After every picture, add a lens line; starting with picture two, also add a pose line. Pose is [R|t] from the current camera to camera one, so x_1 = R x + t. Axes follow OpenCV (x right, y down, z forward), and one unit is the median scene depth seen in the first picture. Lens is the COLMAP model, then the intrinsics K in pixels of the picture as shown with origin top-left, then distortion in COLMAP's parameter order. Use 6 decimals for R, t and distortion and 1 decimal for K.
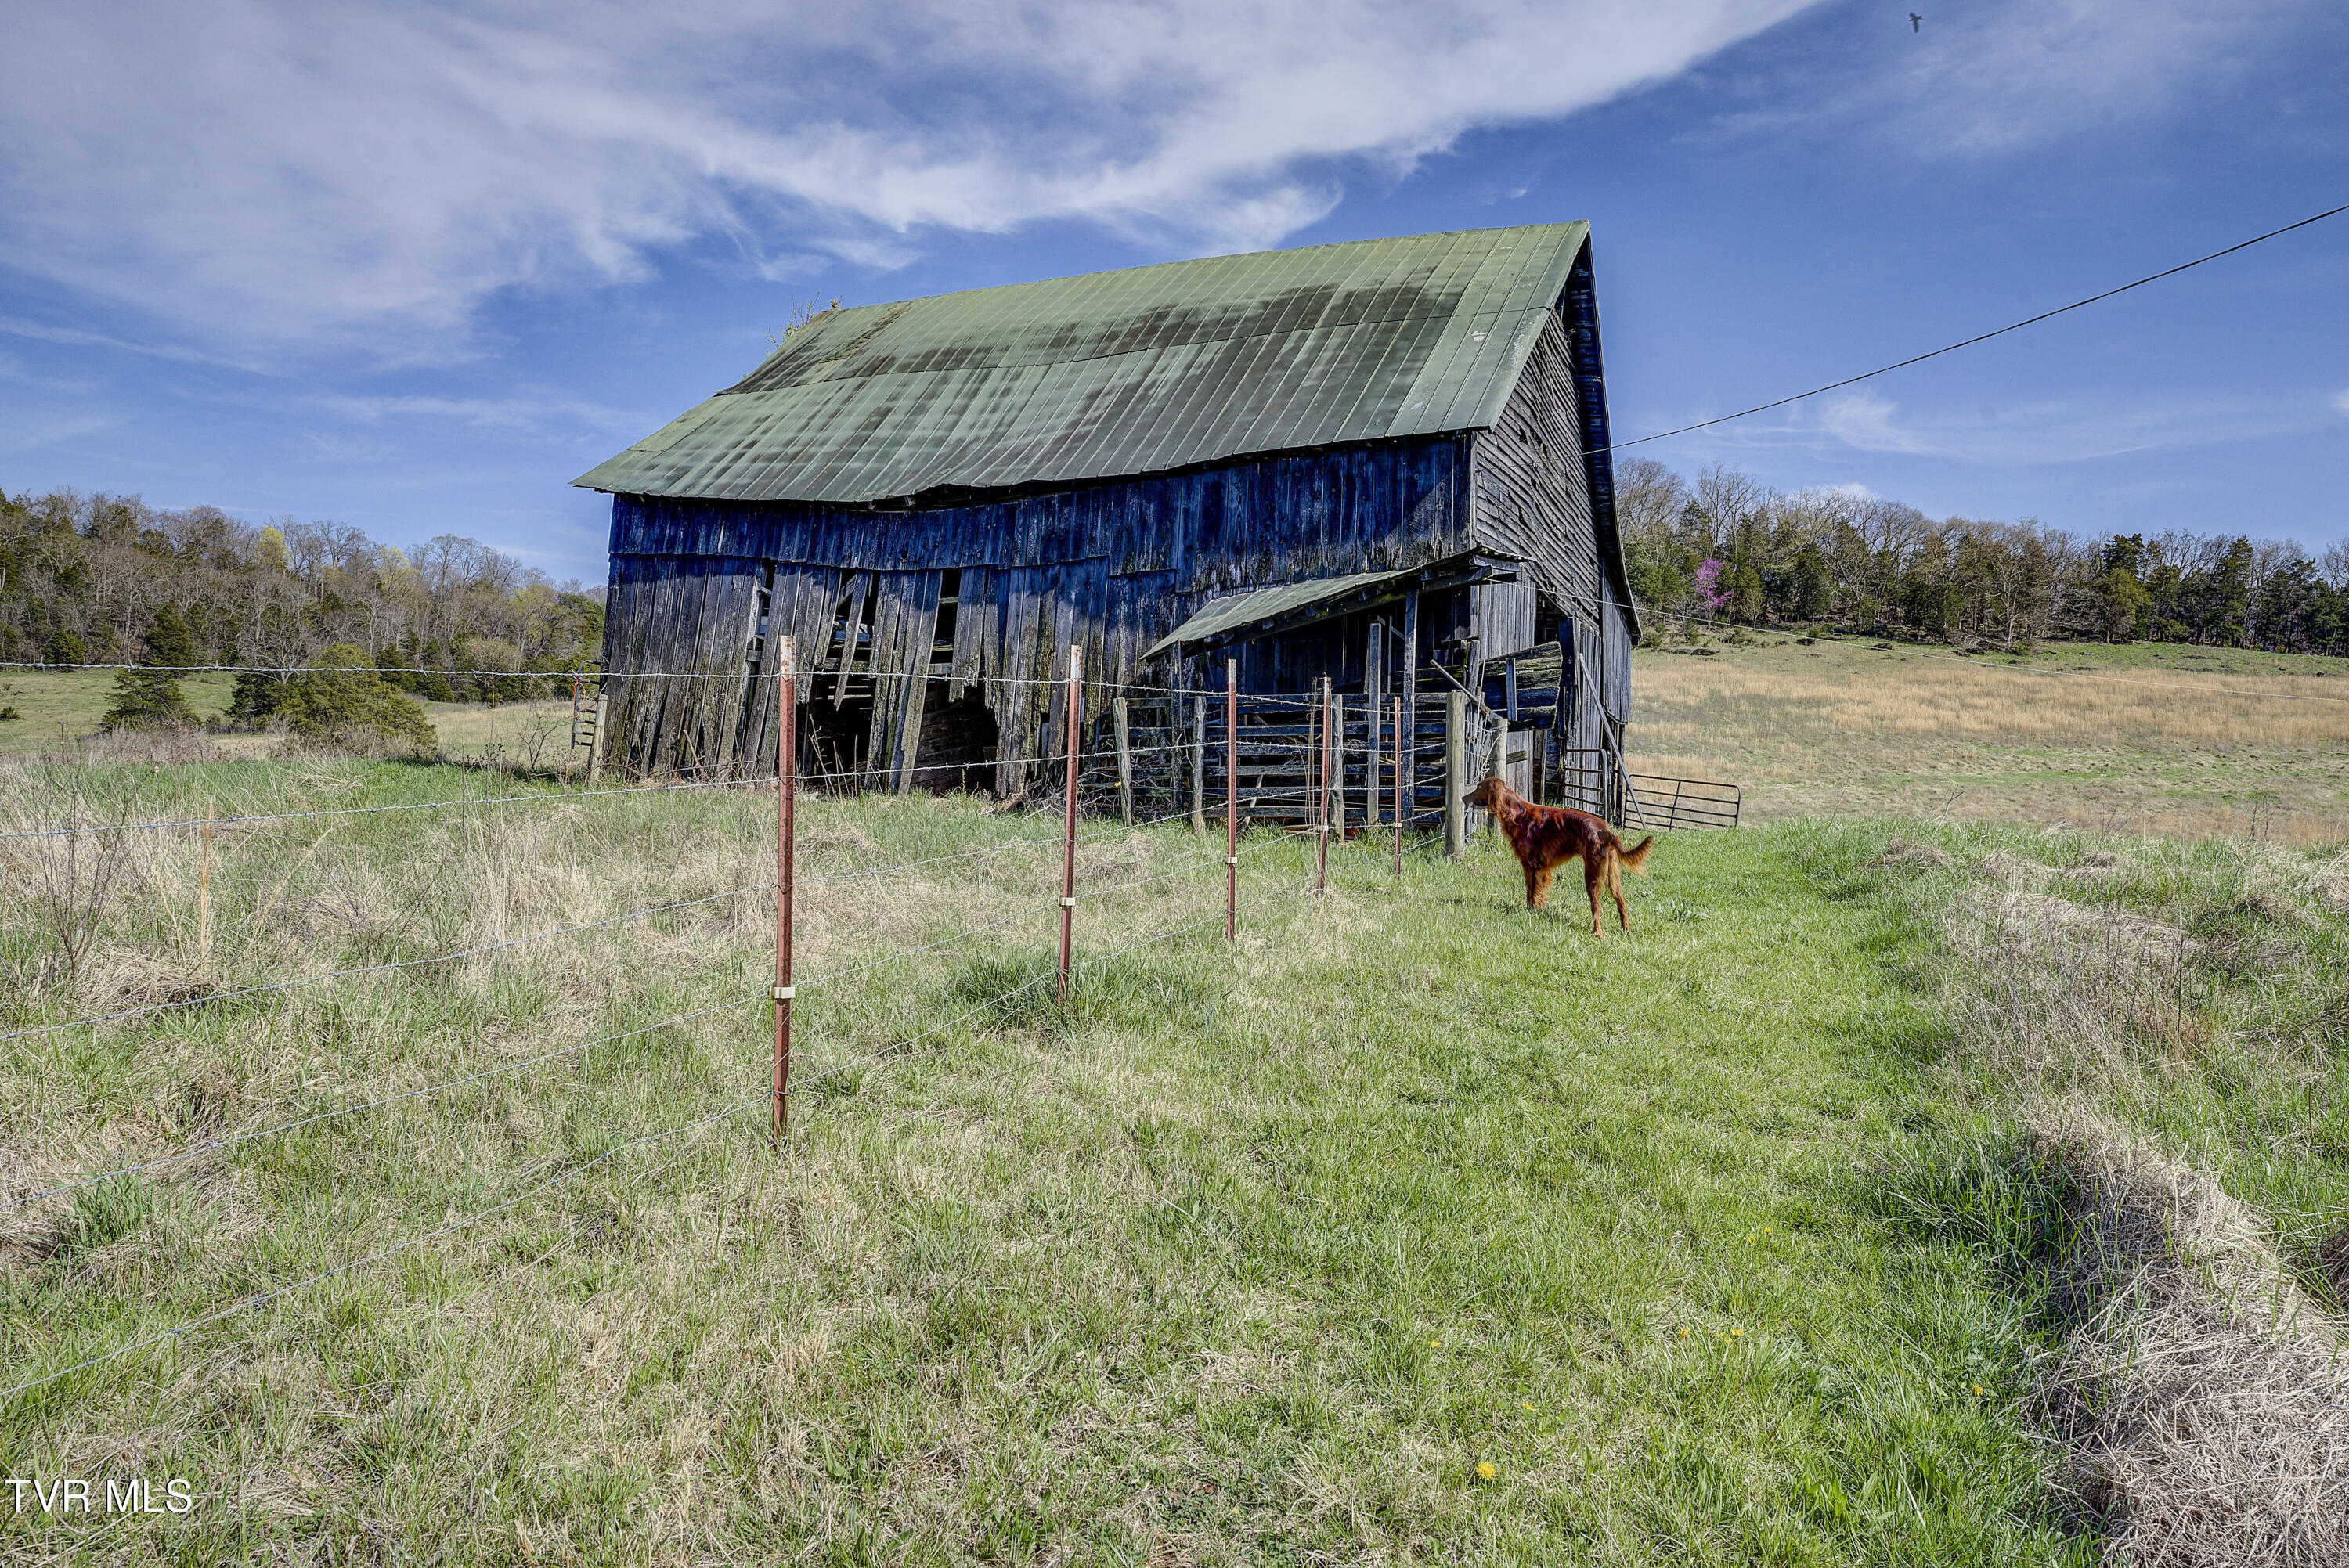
lens RADIAL K [[1545.0, 0, 1174.5], [0, 1545.0, 784.0], [0, 0, 1]] dist [-0.009158, -0.000311]
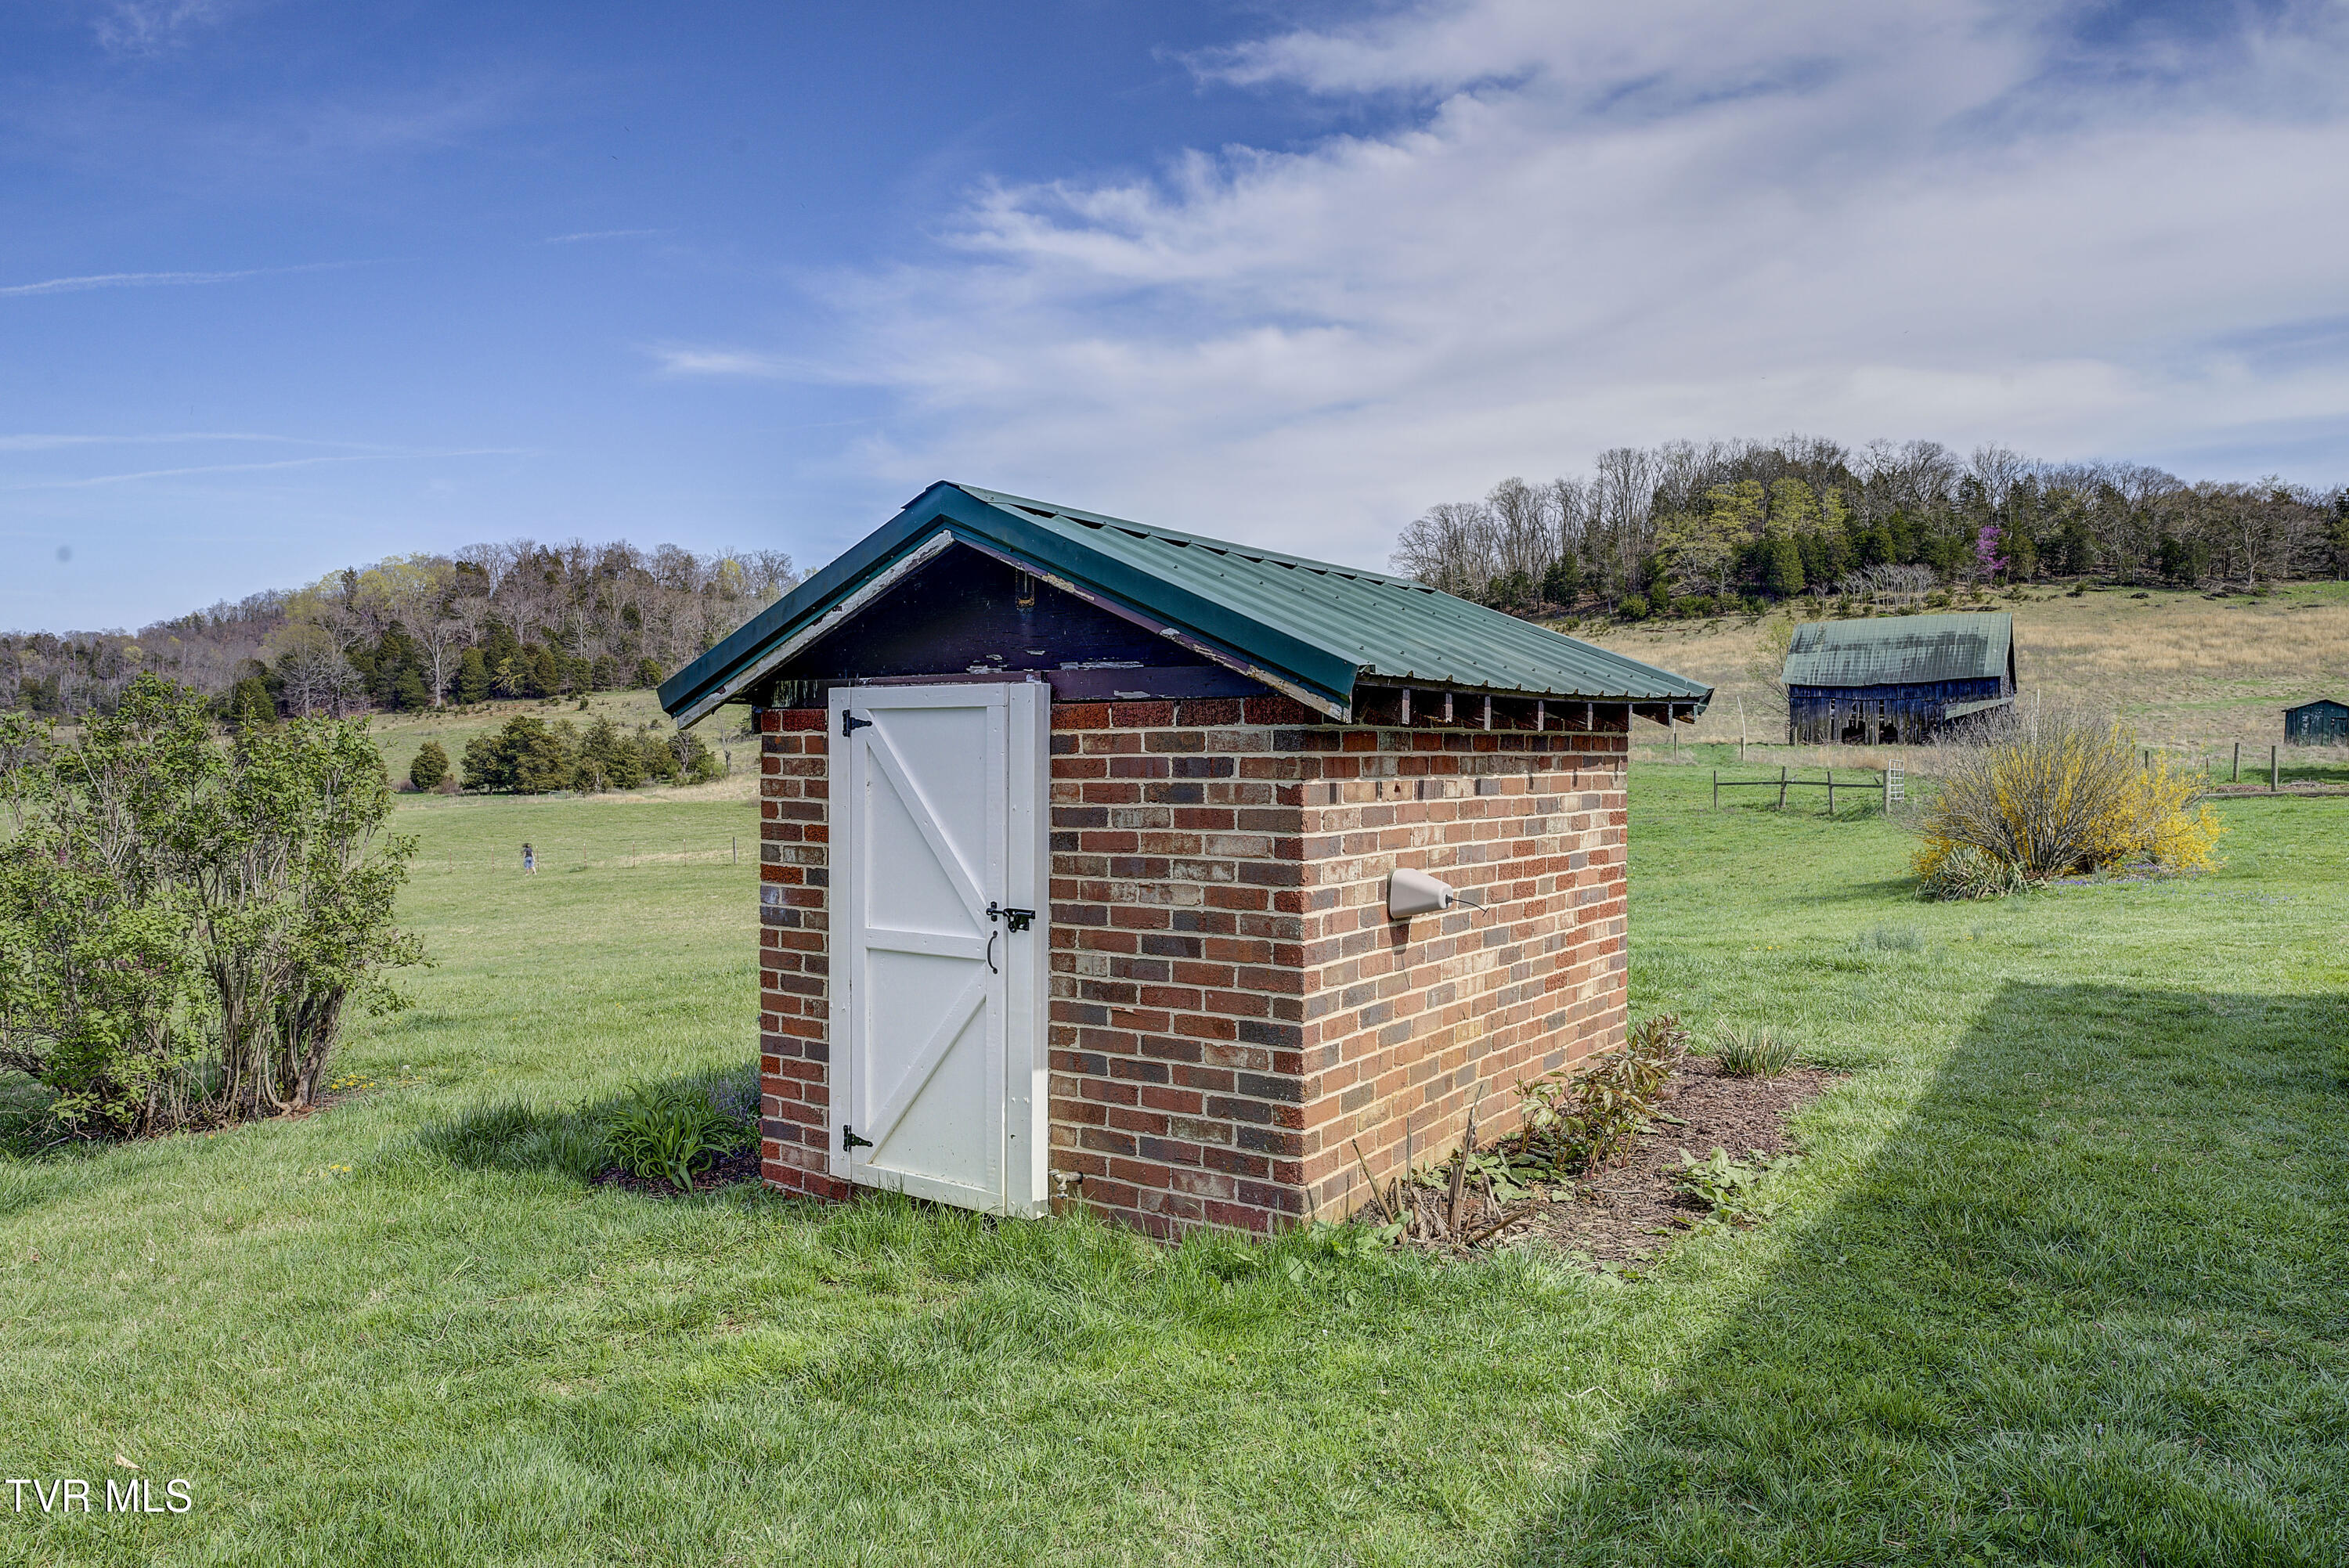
lens RADIAL K [[1545.0, 0, 1174.5], [0, 1545.0, 784.0], [0, 0, 1]] dist [-0.009158, -0.000311]
pose [[0.988224, -0.045648, -0.146045, -0.159722], [0.050019, 0.998399, 0.026402, -0.010545], [0.144606, -0.033396, 0.988926, -0.404854]]
